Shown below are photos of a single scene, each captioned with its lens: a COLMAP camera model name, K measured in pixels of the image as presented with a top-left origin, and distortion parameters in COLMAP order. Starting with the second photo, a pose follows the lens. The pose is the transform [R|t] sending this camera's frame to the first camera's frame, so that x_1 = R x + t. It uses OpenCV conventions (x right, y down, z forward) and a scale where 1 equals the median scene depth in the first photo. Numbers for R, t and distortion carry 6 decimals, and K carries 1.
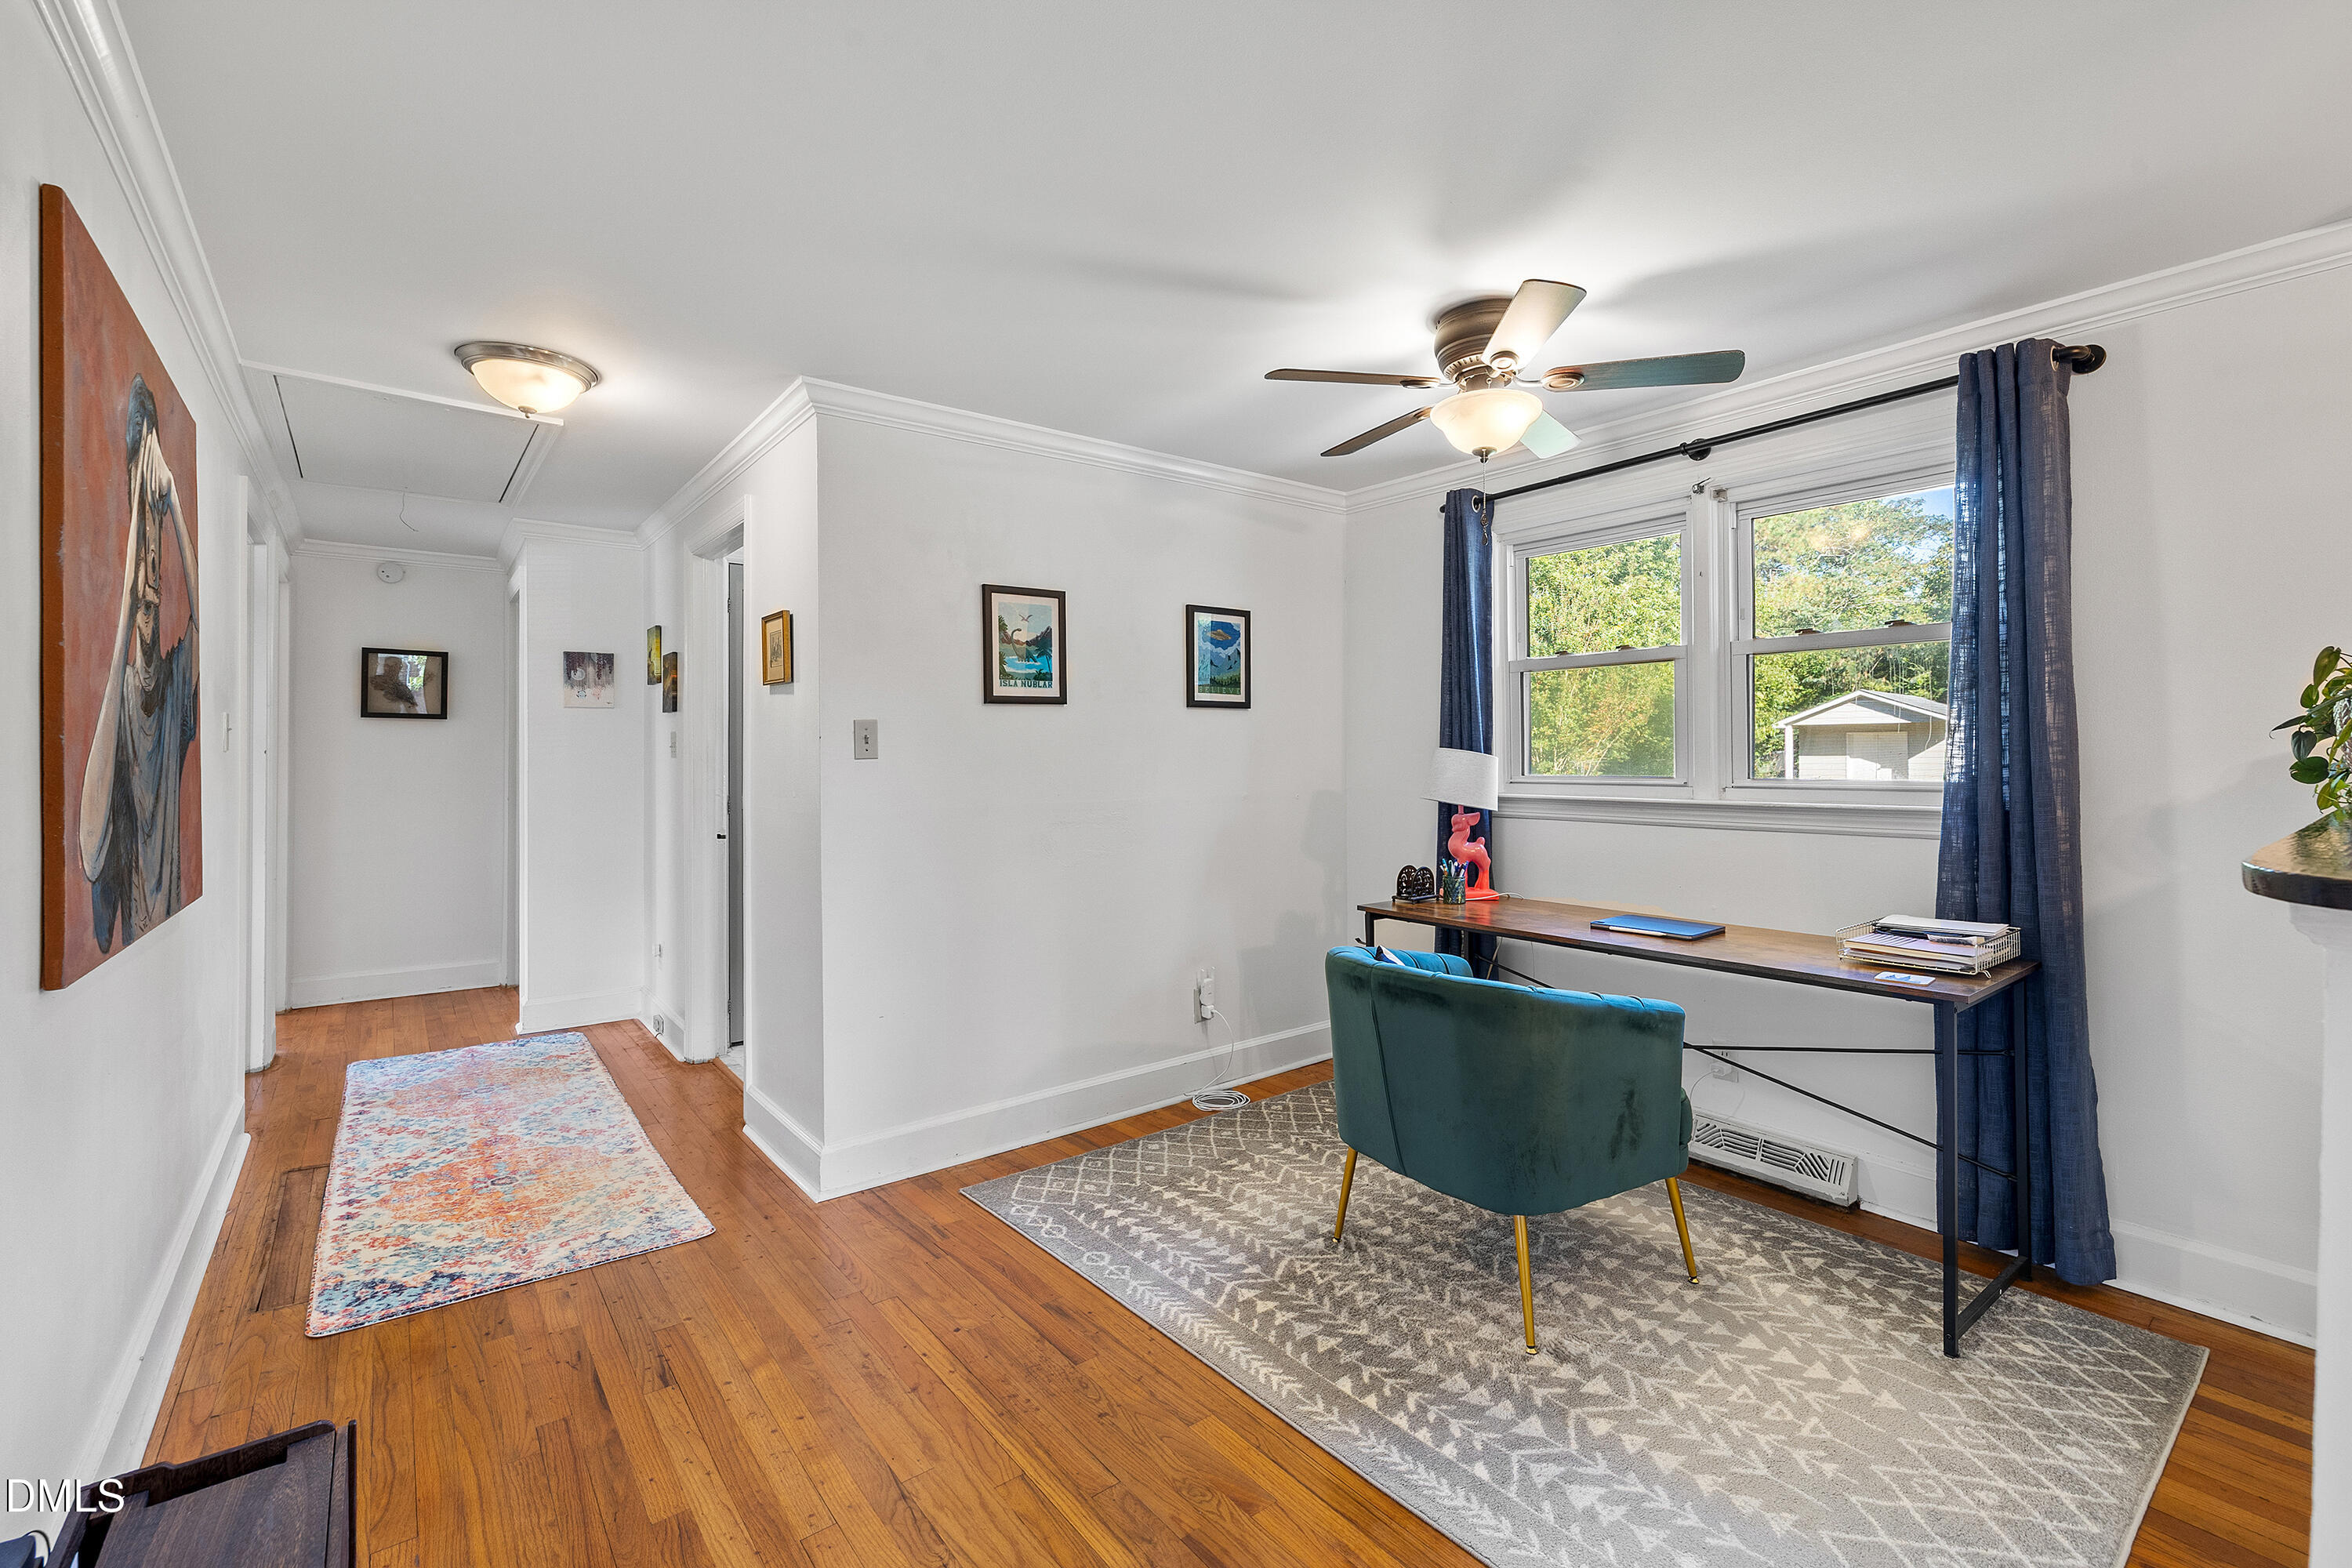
lens RADIAL K [[1010.6, 0, 1172.0], [0, 1010.6, 751.9], [0, 0, 1]] dist [0.001140, 0.000262]
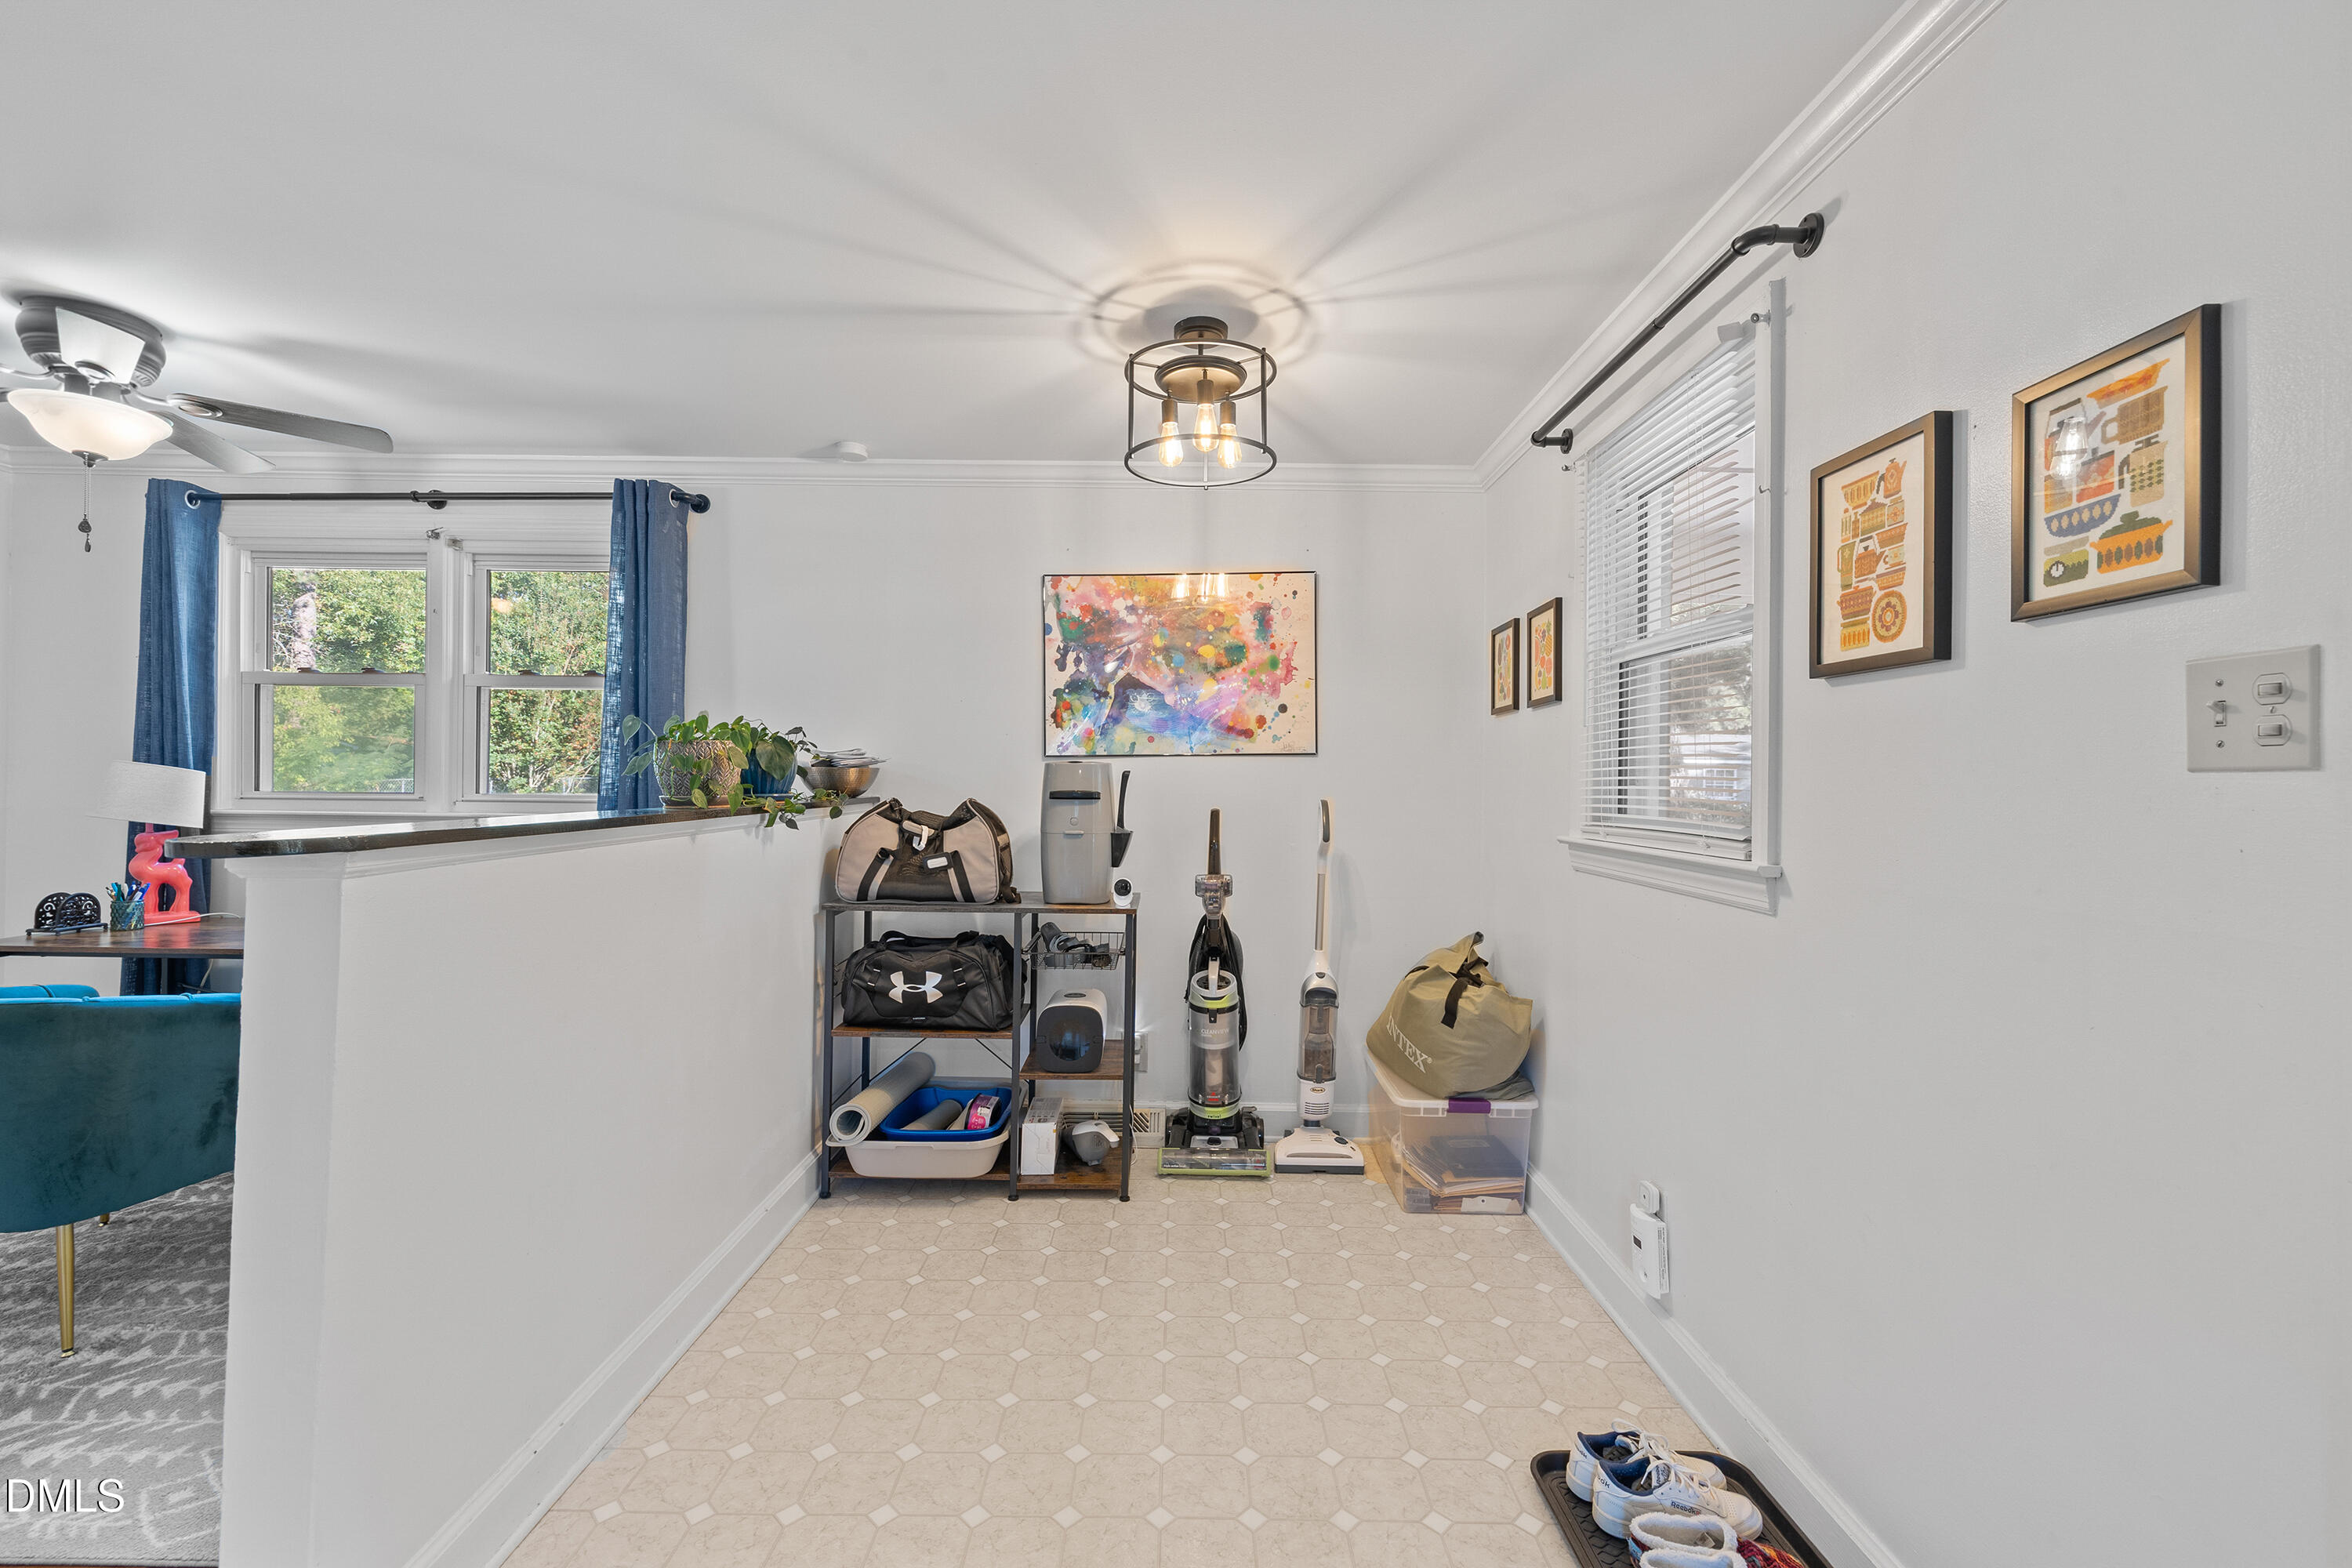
lens RADIAL K [[996.7, 0, 1165.6], [0, 996.7, 776.1], [0, 0, 1]] dist [0.002294, 0.000603]
pose [[0.621914, 0.013452, 0.782970, 0.148915], [-0.018621, 0.999824, -0.002388, -0.005336], [-0.782864, -0.013095, 0.622054, -0.295891]]
